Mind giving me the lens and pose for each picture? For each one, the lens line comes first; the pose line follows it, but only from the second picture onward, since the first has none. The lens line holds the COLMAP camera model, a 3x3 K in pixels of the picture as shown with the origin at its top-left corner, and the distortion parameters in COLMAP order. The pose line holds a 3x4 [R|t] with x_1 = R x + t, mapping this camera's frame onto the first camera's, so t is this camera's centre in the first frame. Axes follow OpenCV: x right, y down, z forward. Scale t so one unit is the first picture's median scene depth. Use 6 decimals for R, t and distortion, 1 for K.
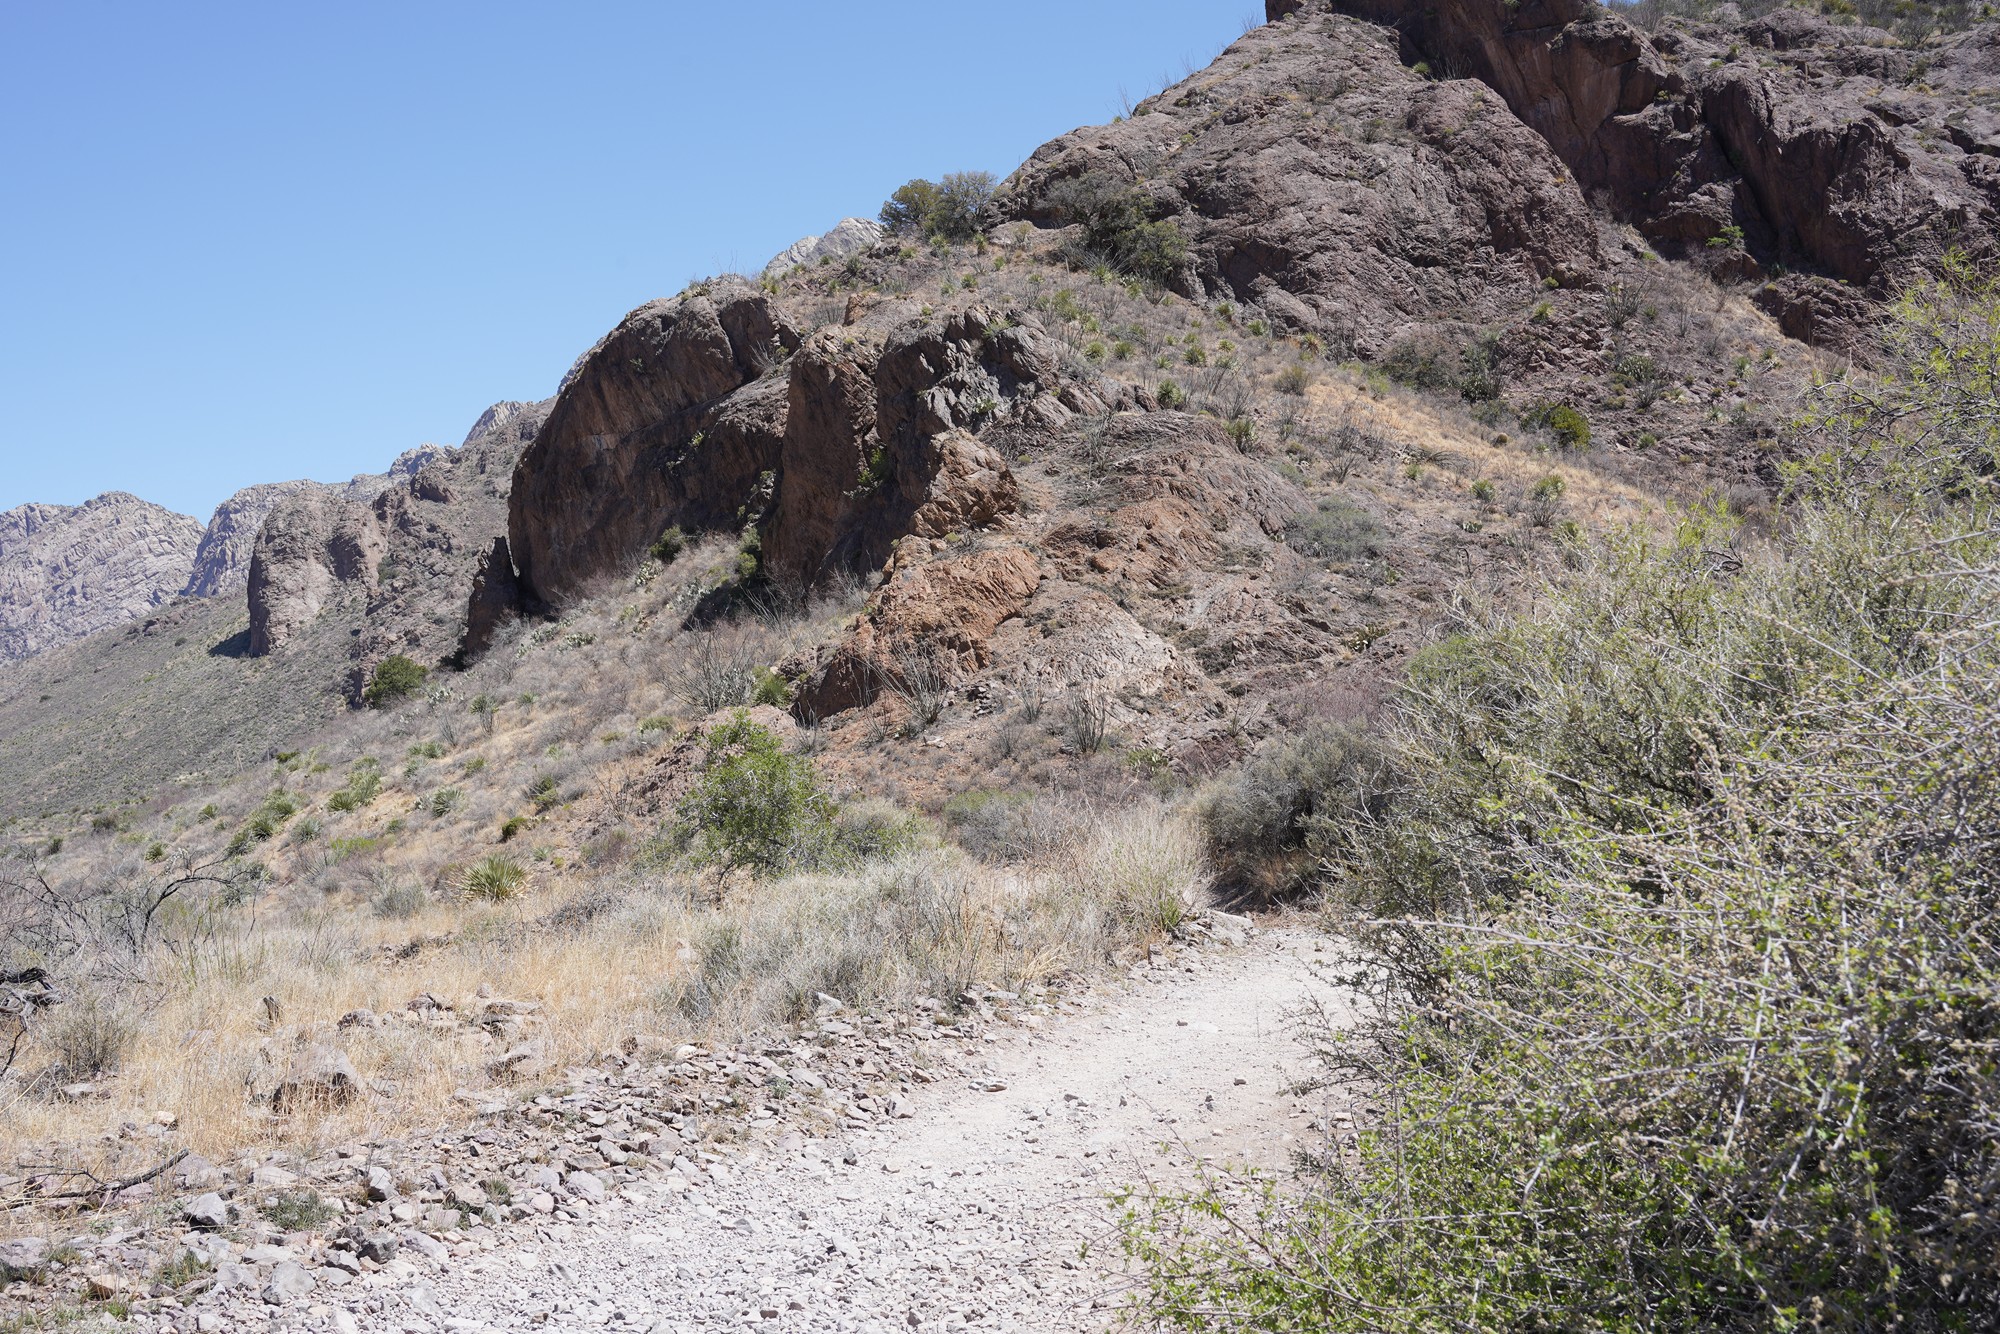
lens RADIAL K [[2442.2, 0, 1000.0], [0, 2442.2, 667.0], [0, 0, 1]] dist [-0.012996, -0.001757]
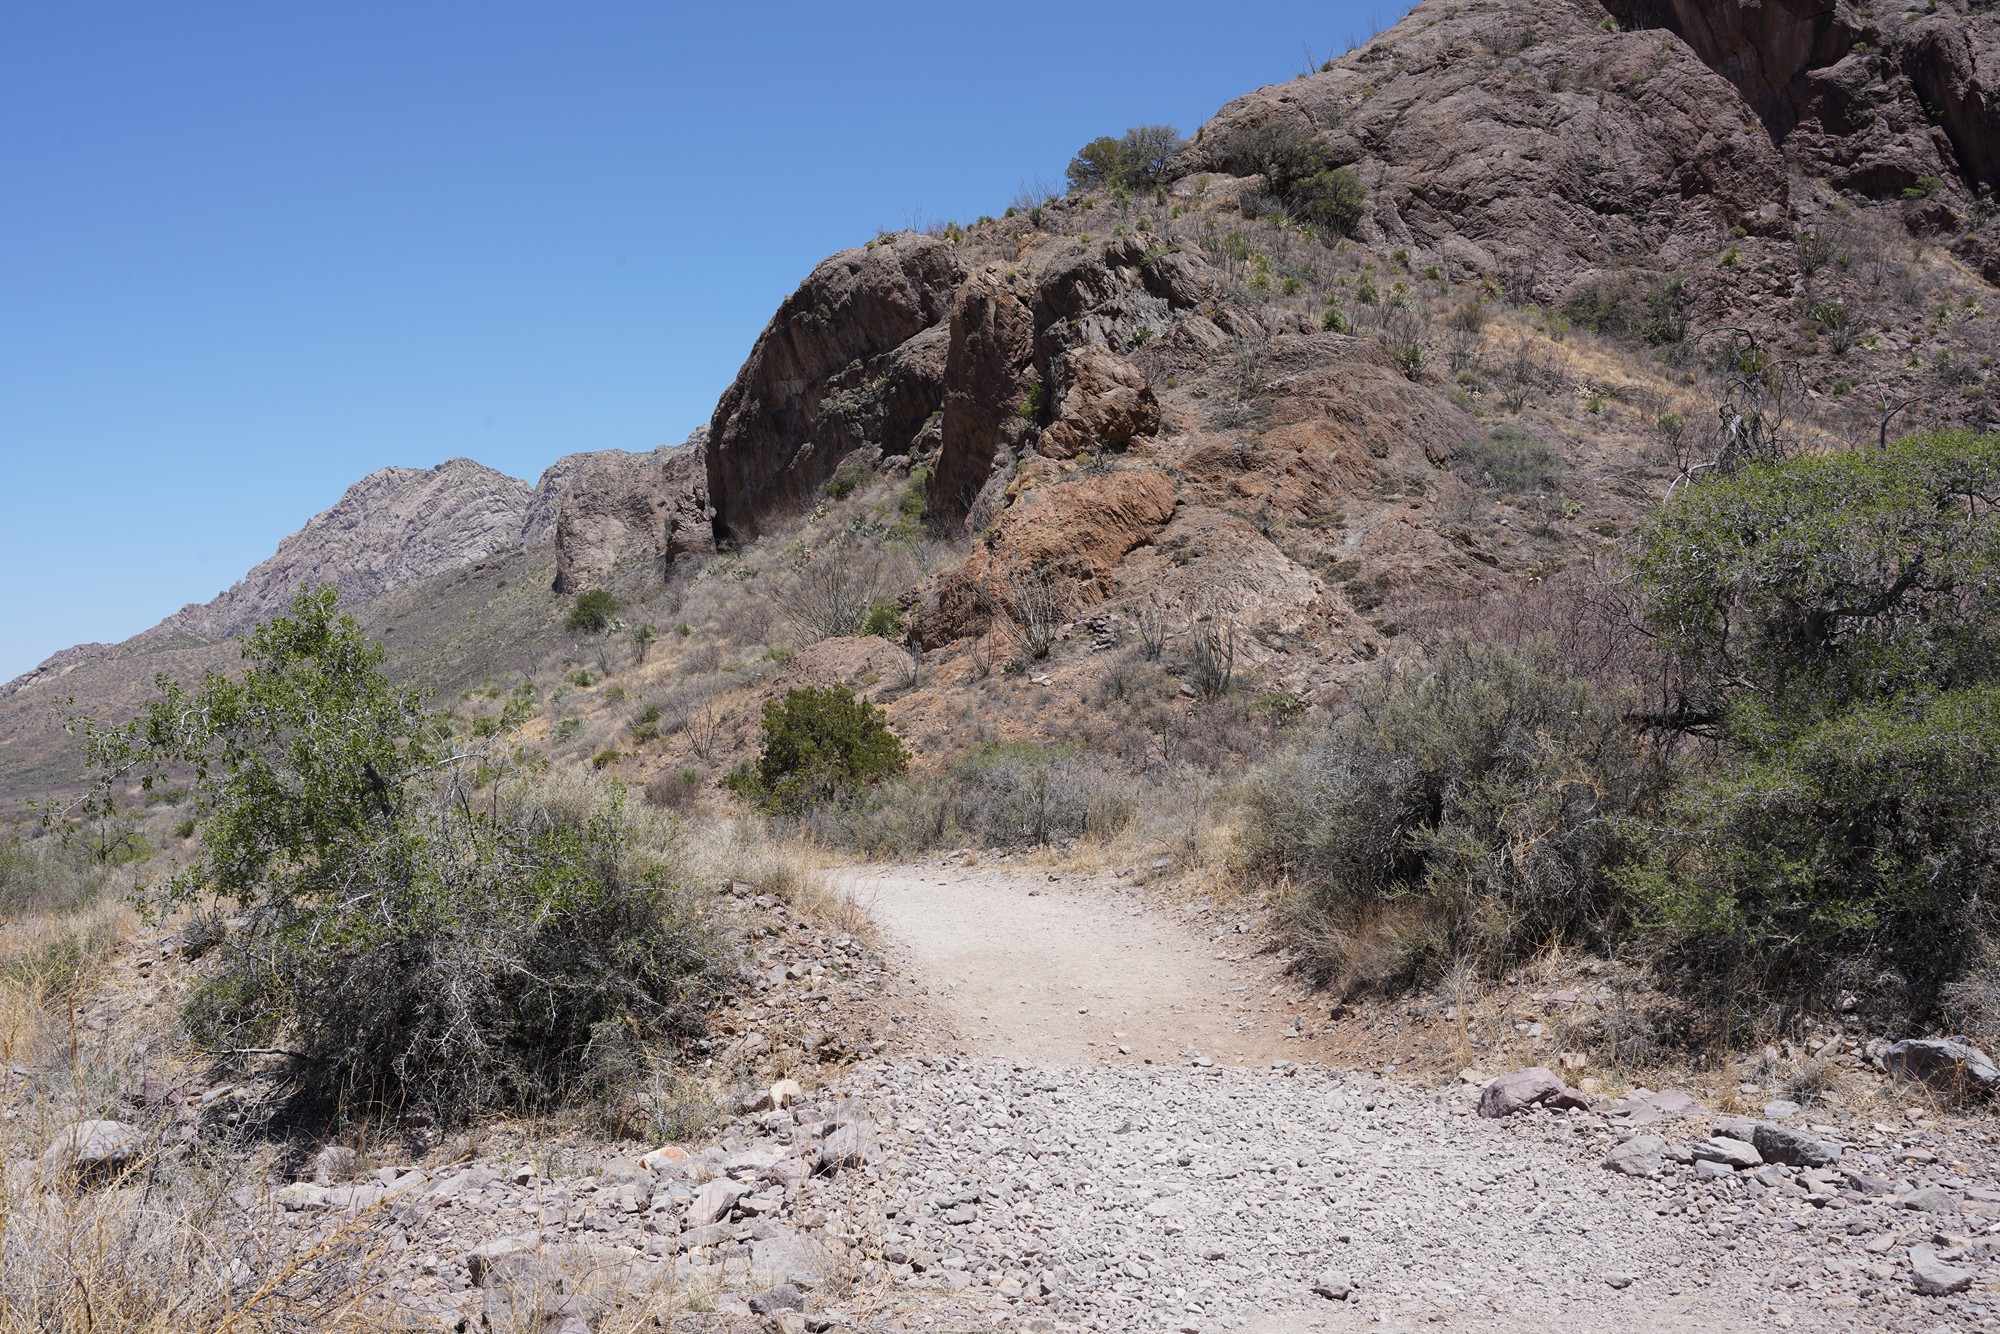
lens RADIAL K [[2046.5, 0, 1000.0], [0, 2046.5, 667.0], [0, 0, 1]] dist [0.002541, -0.008562]
pose [[0.994190, 0.022568, -0.105246, 0.021789], [-0.020231, 0.999526, 0.023223, 0.005535], [0.105720, -0.020959, 0.994175, 0.154124]]
